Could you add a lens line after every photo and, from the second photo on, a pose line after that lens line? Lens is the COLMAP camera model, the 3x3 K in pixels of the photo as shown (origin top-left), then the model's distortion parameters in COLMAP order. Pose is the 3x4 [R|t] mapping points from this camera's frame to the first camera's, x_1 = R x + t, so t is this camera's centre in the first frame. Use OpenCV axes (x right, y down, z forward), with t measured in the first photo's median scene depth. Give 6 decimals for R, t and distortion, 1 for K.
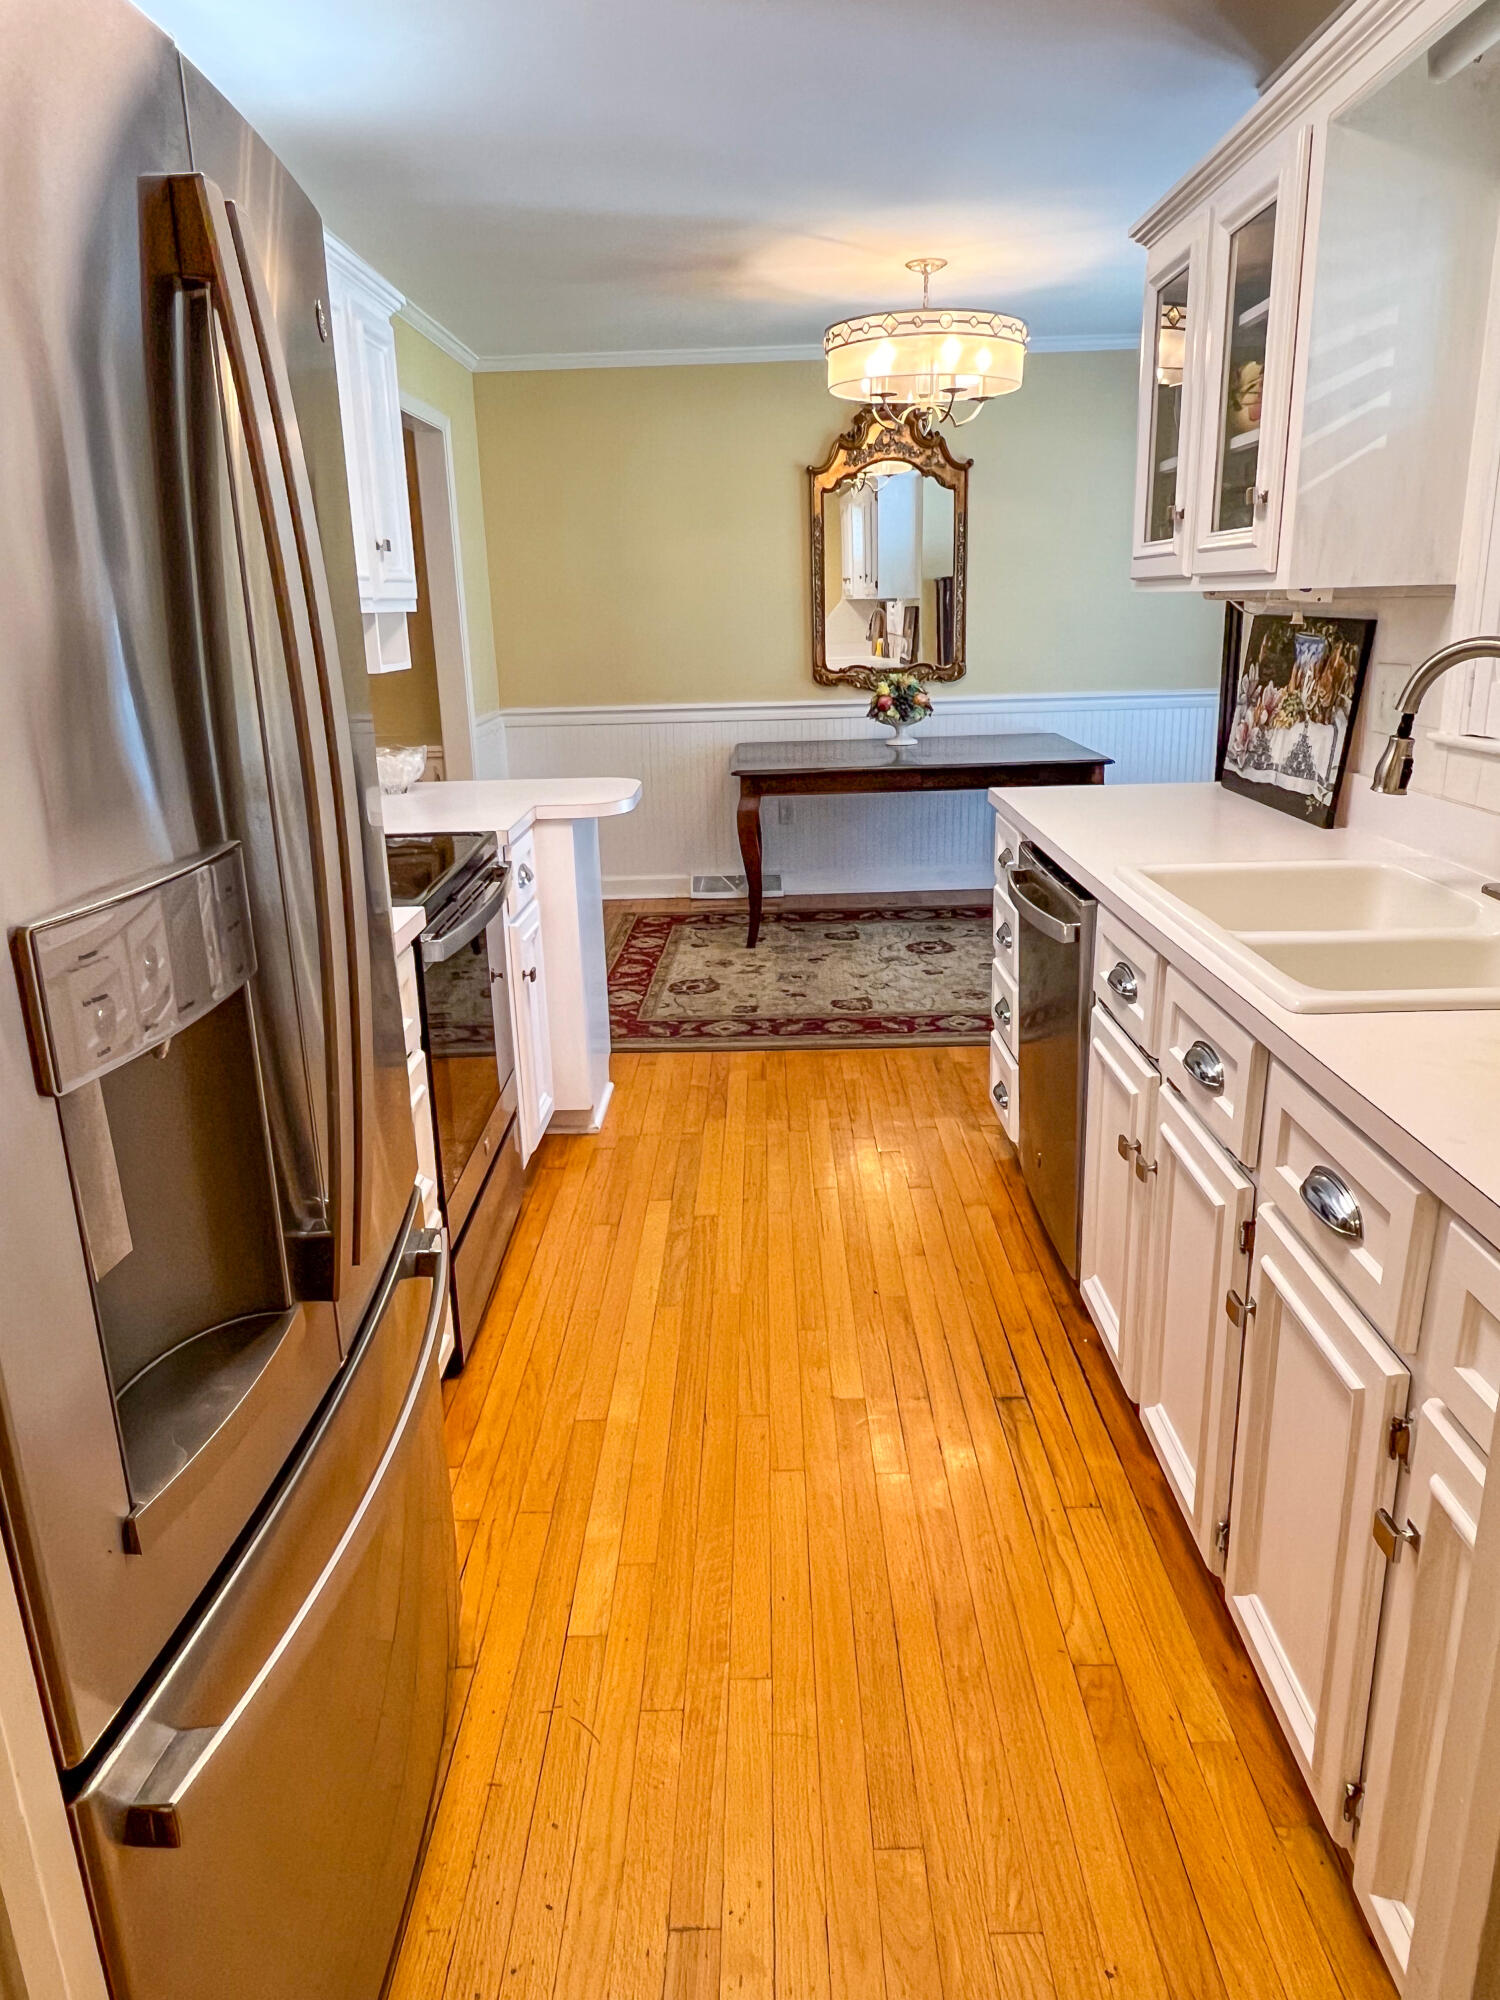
lens RADIAL K [[1320.1, 0, 745.7], [0, 1320.1, 997.8], [0, 0, 1]] dist [0.005693, -0.005591]
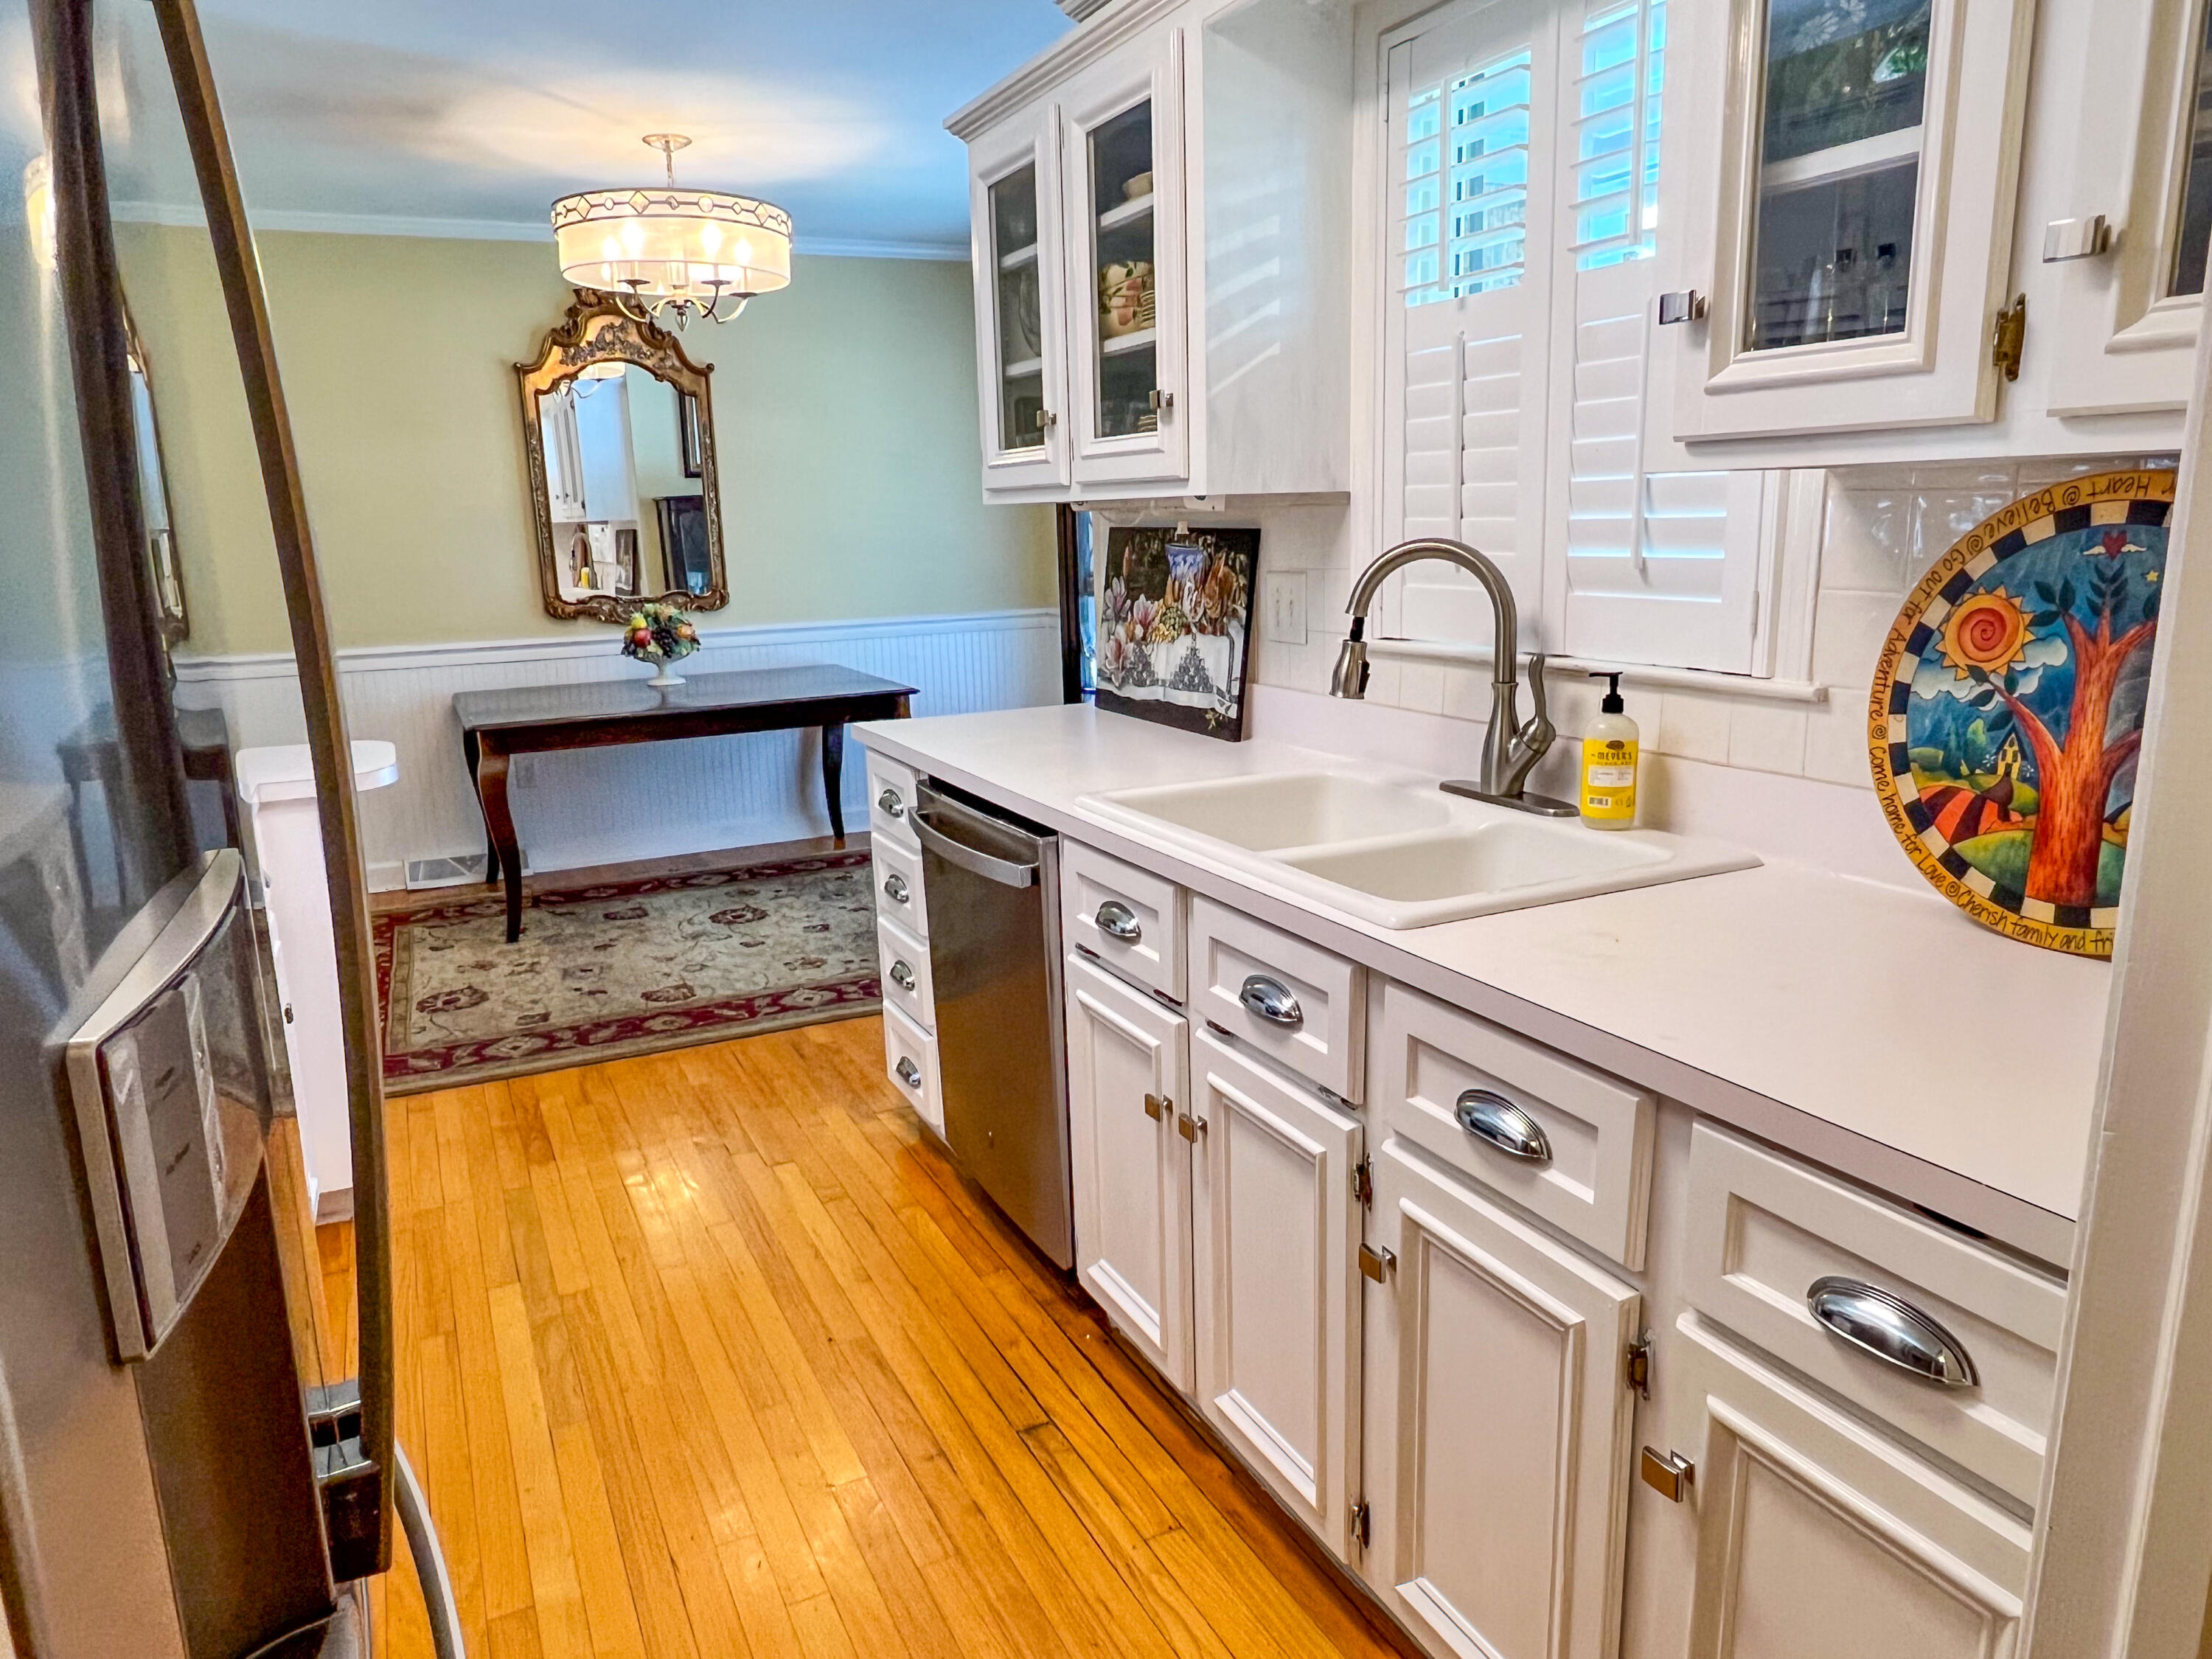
lens RADIAL K [[1460.0, 0, 1095.9], [0, 1460.0, 842.8], [0, 0, 1]] dist [0.005693, -0.005591]
pose [[0.895415, -0.095042, 0.434969, -0.075152], [0.129876, 0.990218, -0.050992, -0.008391], [-0.425868, 0.102151, 0.899000, 0.056417]]
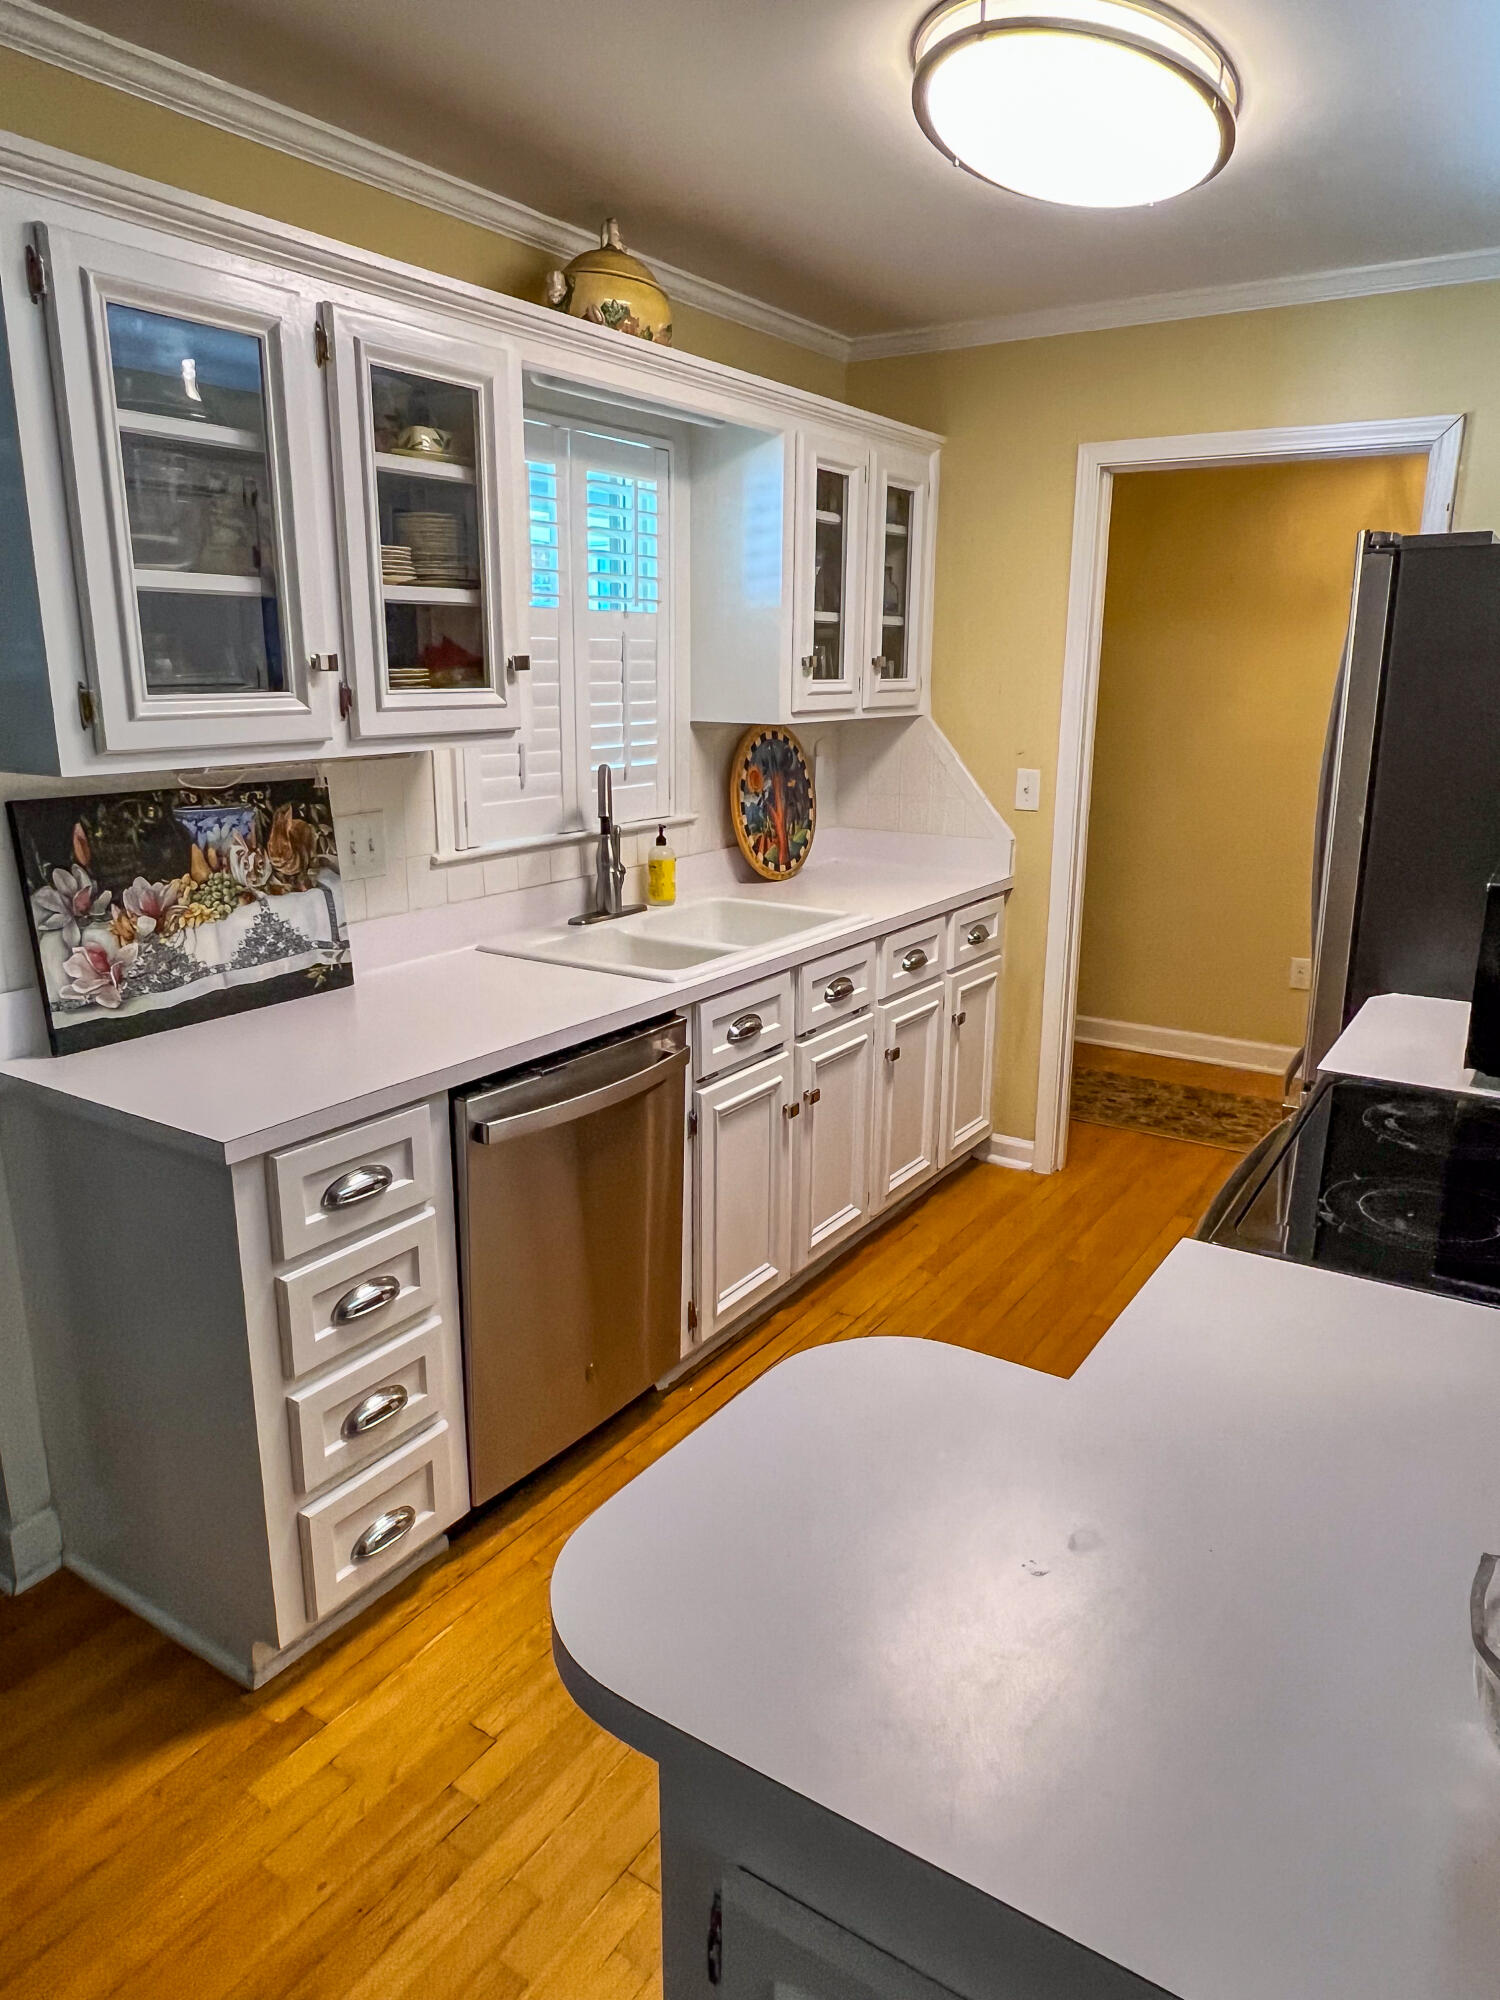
lens RADIAL K [[1320.1, 0, 754.4], [0, 1320.1, 989.0], [0, 0, 1]] dist [0.005693, -0.005591]
pose [[-0.844763, -0.106428, 0.524451, -0.201866], [0.171347, 0.874635, 0.453491, -0.318420], [-0.506967, 0.472956, -0.720623, 0.955260]]
